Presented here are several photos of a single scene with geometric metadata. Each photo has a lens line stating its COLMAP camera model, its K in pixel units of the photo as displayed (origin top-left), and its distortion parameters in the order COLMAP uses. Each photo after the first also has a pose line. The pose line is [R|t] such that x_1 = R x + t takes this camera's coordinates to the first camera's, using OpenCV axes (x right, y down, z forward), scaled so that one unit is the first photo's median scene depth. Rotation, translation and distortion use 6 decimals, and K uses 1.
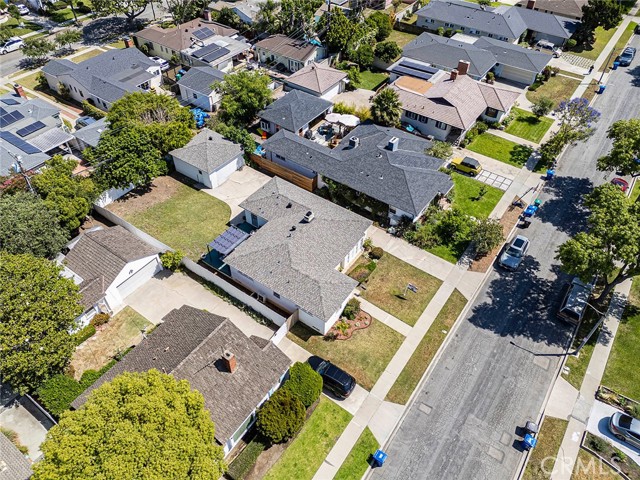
lens RADIAL K [[448.5, 0, 320.2], [0, 448.5, 239.7], [0, 0, 1]] dist [0.006689, -0.003297]
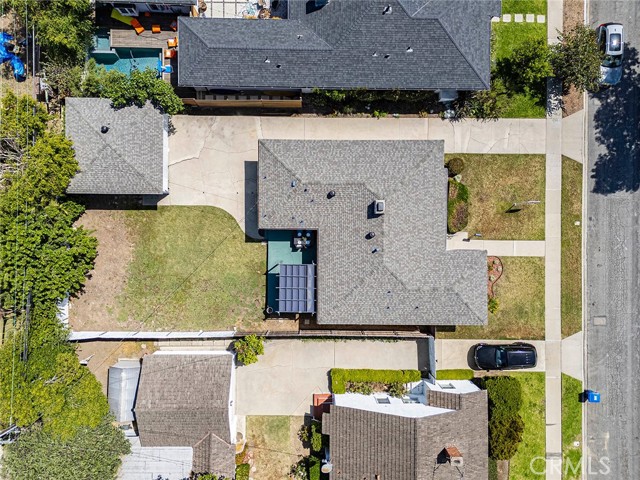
lens RADIAL K [[448.5, 0, 320.5], [0, 448.5, 239.6], [0, 0, 1]] dist [0.006689, -0.003297]
pose [[0.819374, -0.573233, -0.005481, -0.130367], [0.416206, 0.588292, 0.693314, -0.550539], [-0.394206, -0.570365, 0.720615, 0.541526]]
